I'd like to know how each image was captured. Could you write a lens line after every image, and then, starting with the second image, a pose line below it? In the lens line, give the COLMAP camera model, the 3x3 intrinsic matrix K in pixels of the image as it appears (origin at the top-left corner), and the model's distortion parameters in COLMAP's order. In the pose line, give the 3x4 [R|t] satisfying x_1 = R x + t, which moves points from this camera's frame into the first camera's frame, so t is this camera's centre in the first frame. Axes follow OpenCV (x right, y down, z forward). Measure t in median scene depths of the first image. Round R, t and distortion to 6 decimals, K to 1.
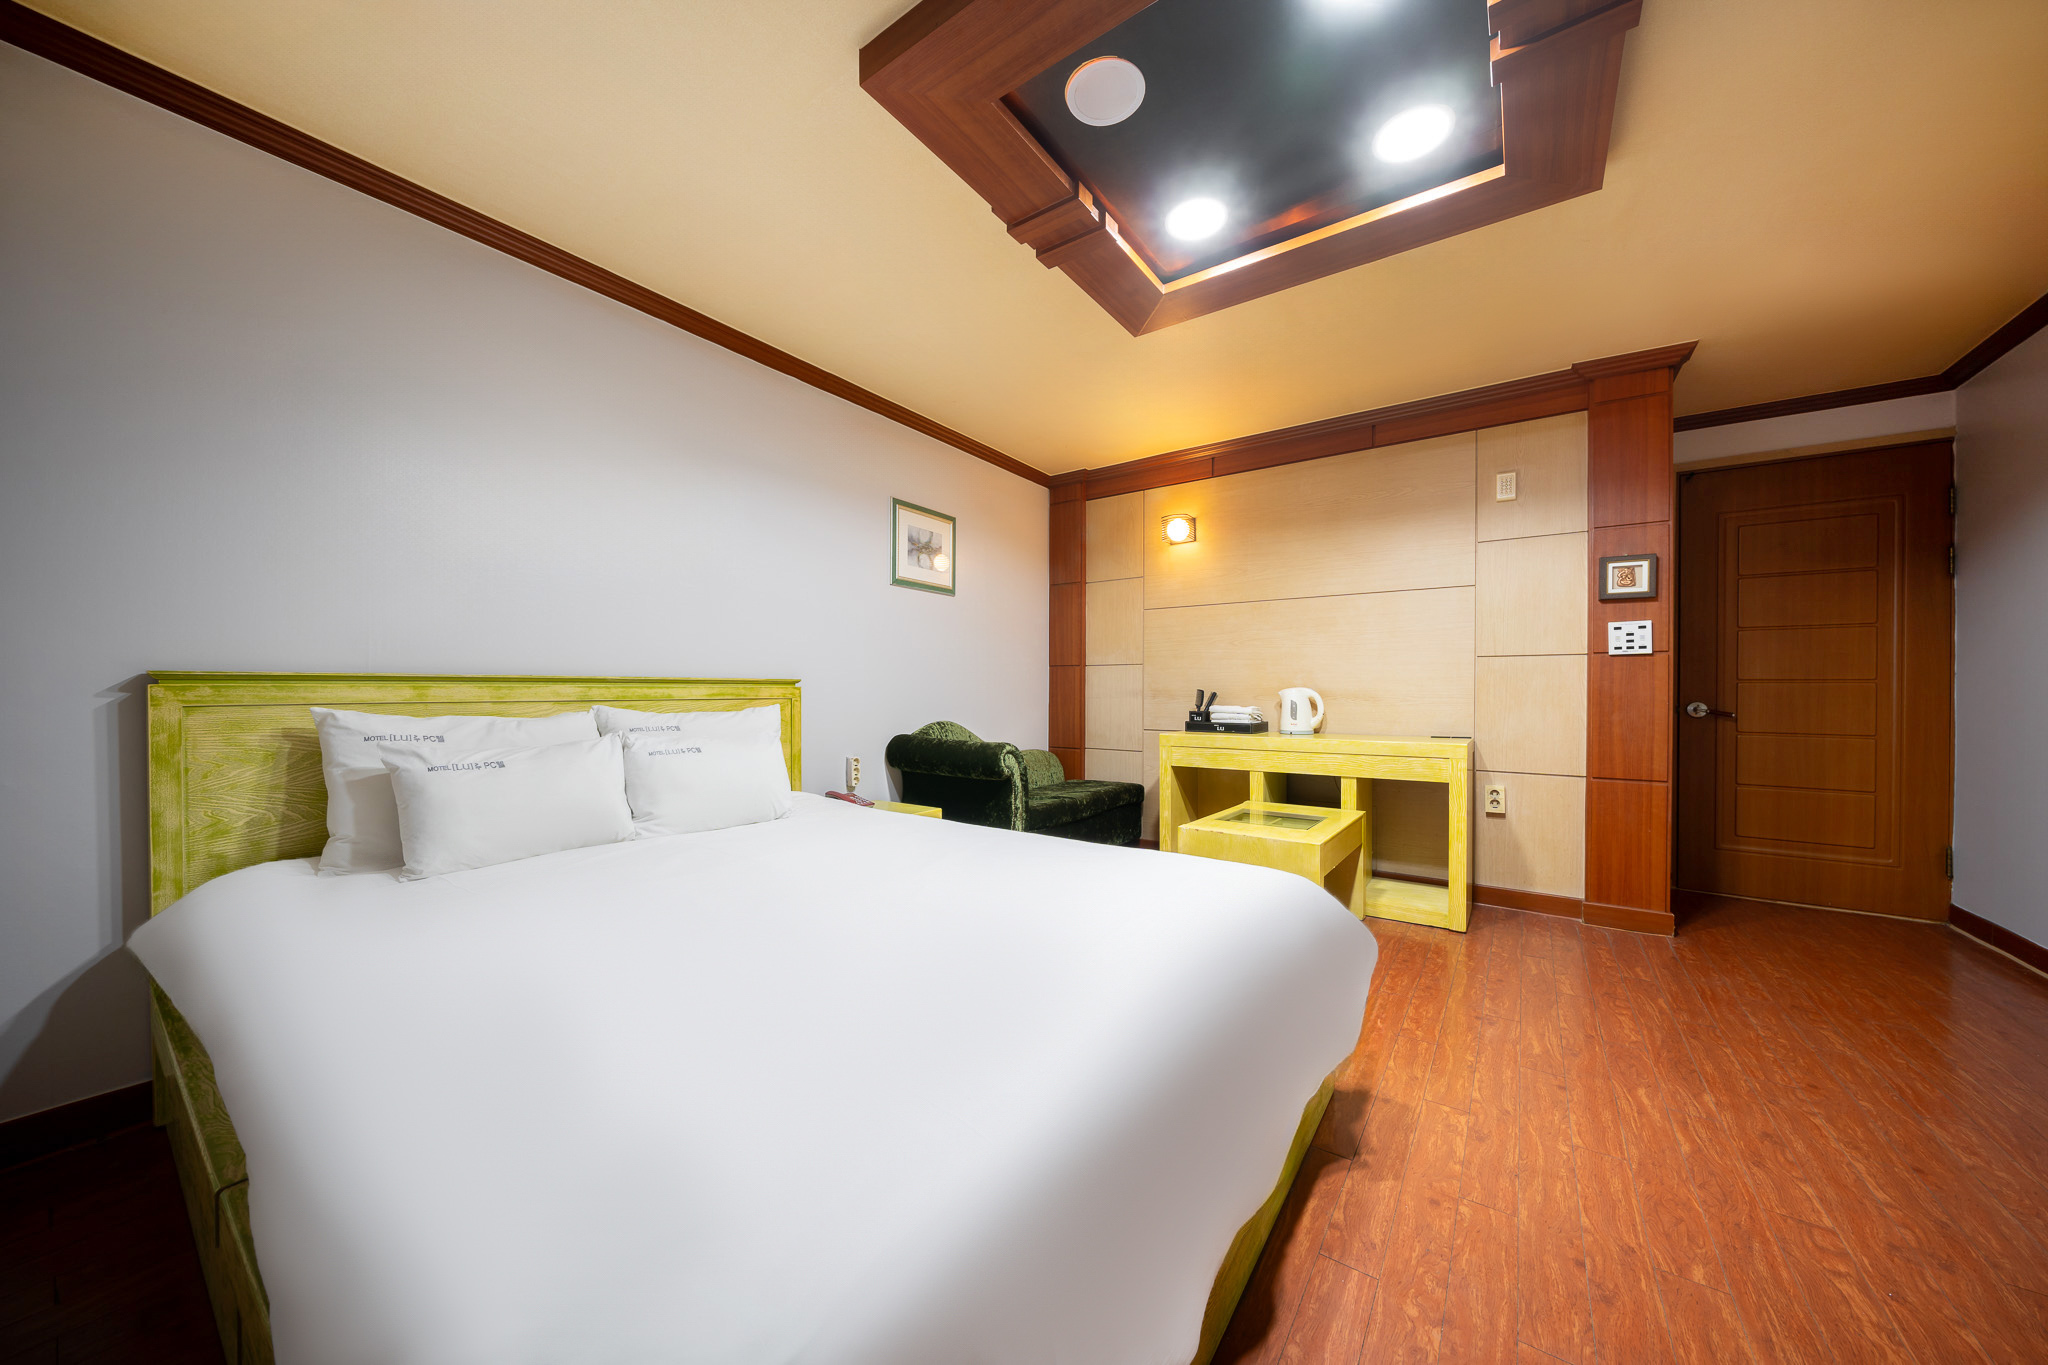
lens RADIAL K [[701.3, 0, 1020.9], [0, 701.3, 692.1], [0, 0, 1]] dist [-0.012806, -0.000112]
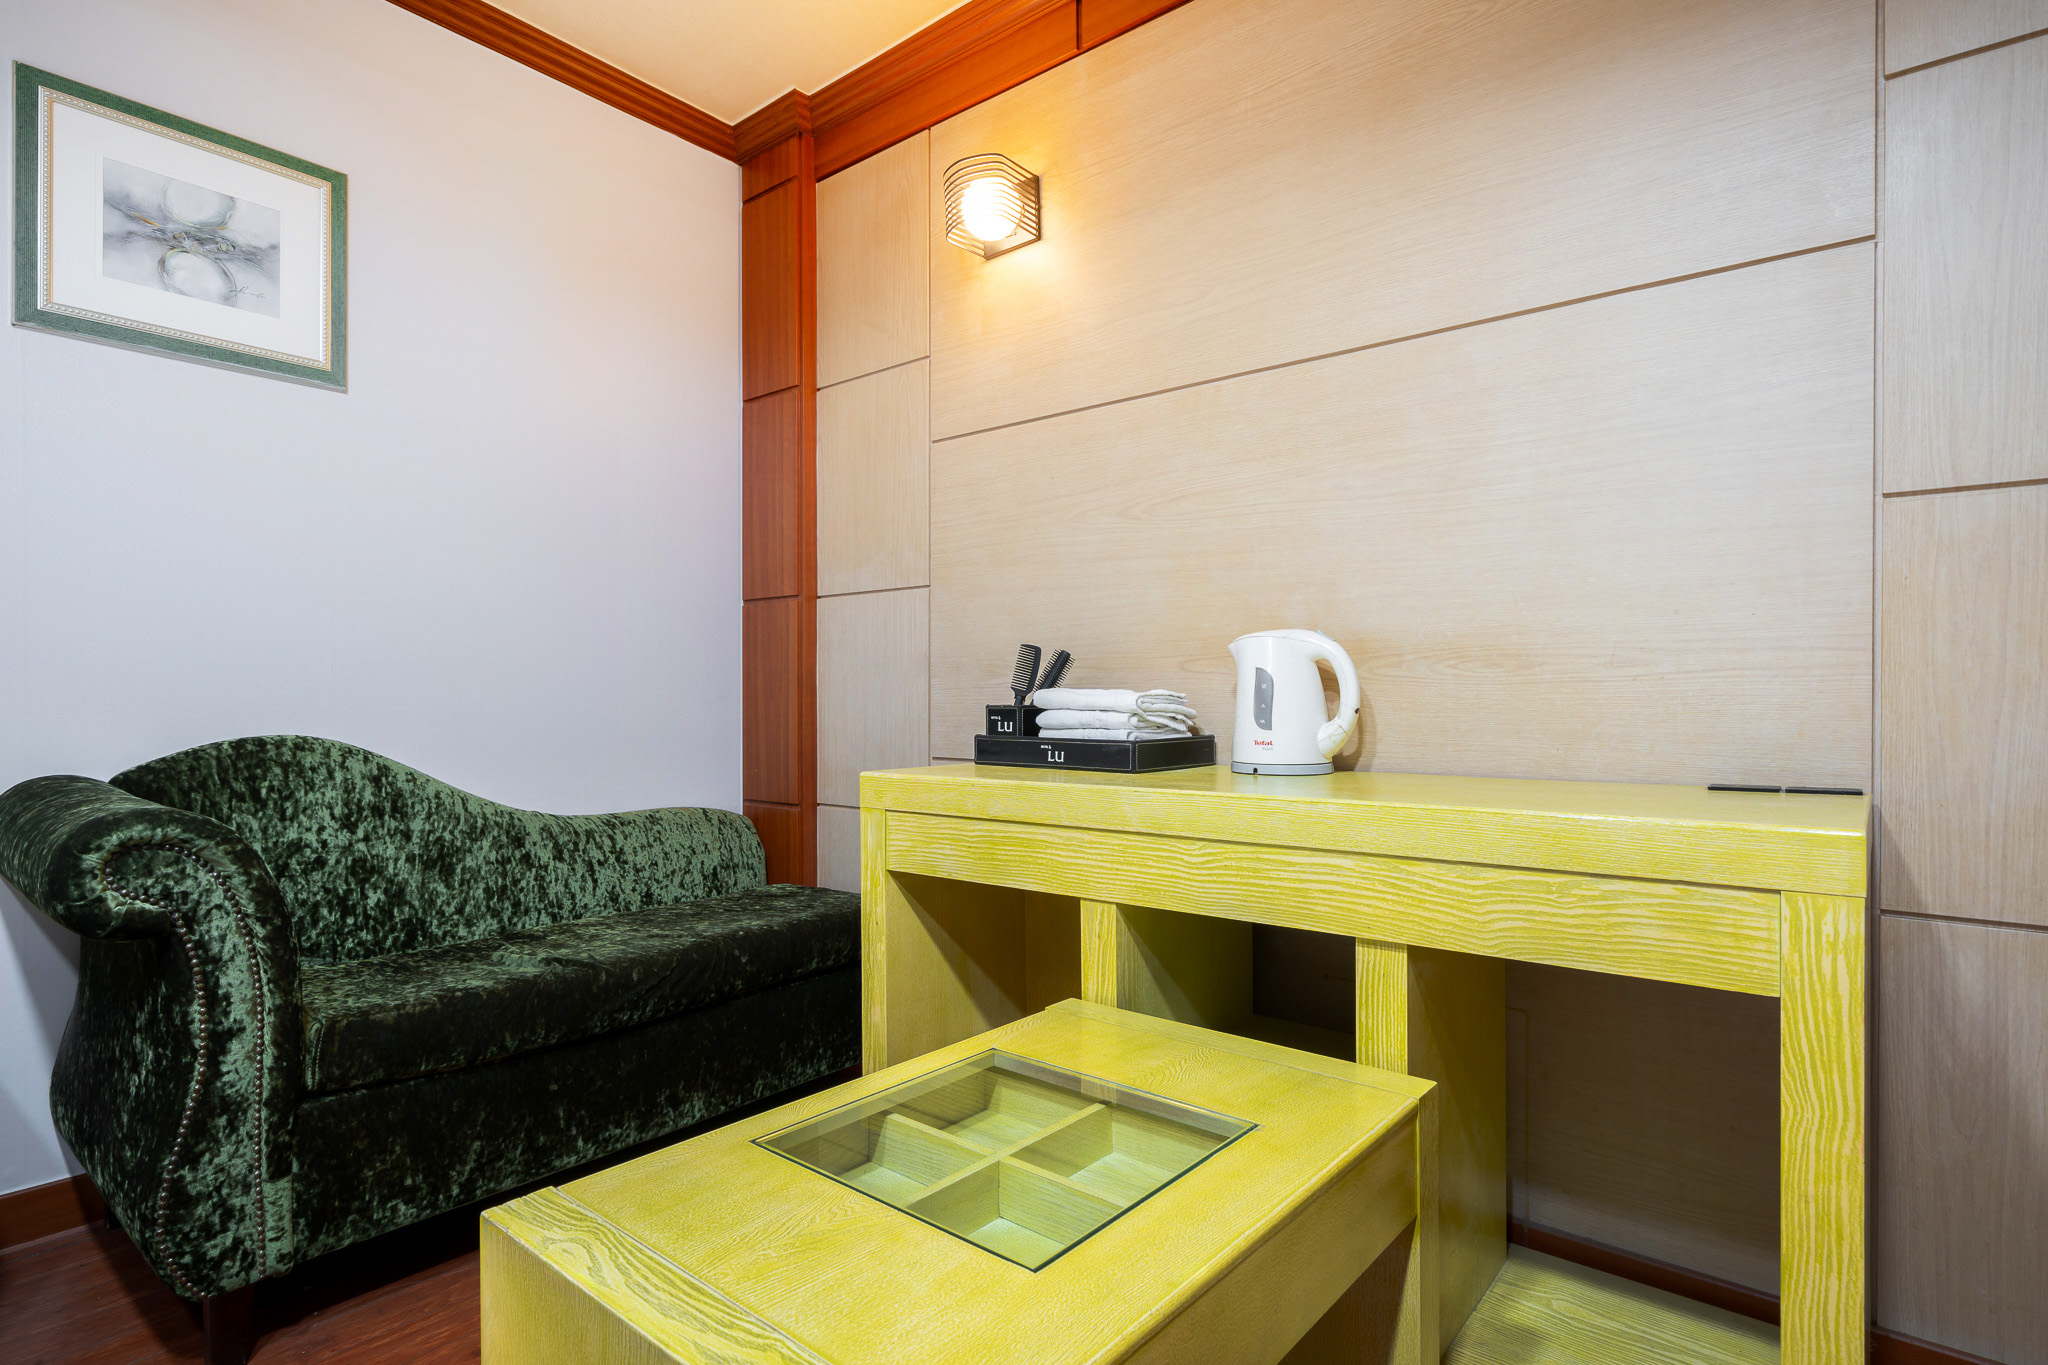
lens RADIAL K [[1051.8, 0, 1024.6], [0, 1051.8, 694.8], [0, 0, 1]] dist [-0.002259, -0.000159]
pose [[0.997819, -0.004583, -0.065846, 0.309270], [0.004562, 0.999989, -0.000467, 0.023303], [0.065847, 0.000165, 0.997830, 0.508851]]
